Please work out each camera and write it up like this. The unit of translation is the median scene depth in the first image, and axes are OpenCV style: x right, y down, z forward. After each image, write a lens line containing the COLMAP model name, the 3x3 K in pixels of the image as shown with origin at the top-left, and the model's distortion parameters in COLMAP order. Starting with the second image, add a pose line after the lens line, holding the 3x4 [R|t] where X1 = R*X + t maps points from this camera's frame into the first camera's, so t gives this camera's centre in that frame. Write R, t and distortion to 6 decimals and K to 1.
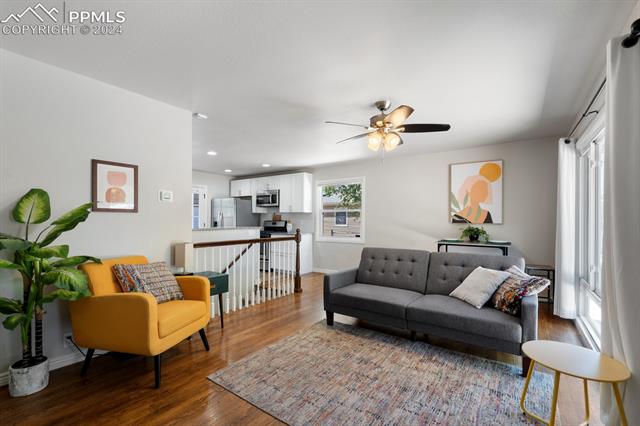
lens RADIAL K [[280.7, 0, 320.4], [0, 280.7, 217.1], [0, 0, 1]] dist [-0.000637, -0.002478]
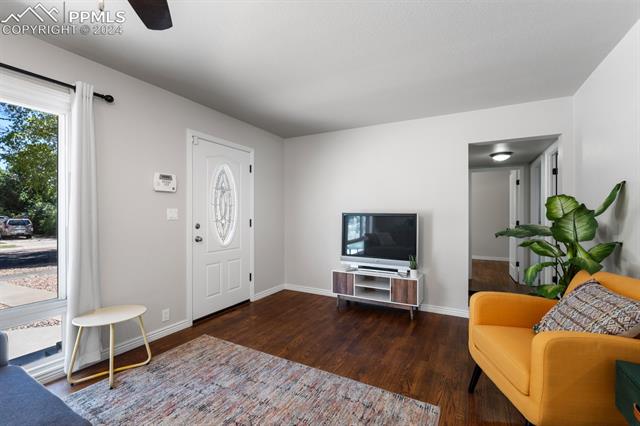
lens RADIAL K [[280.7, 0, 320.2], [0, 280.7, 214.4], [0, 0, 1]] dist [-0.000637, -0.002478]
pose [[-0.991979, -0.005980, -0.126263, 0.052320], [-0.005733, 0.999981, -0.002318, 0.013937], [0.126274, -0.001576, -0.991994, 1.989823]]
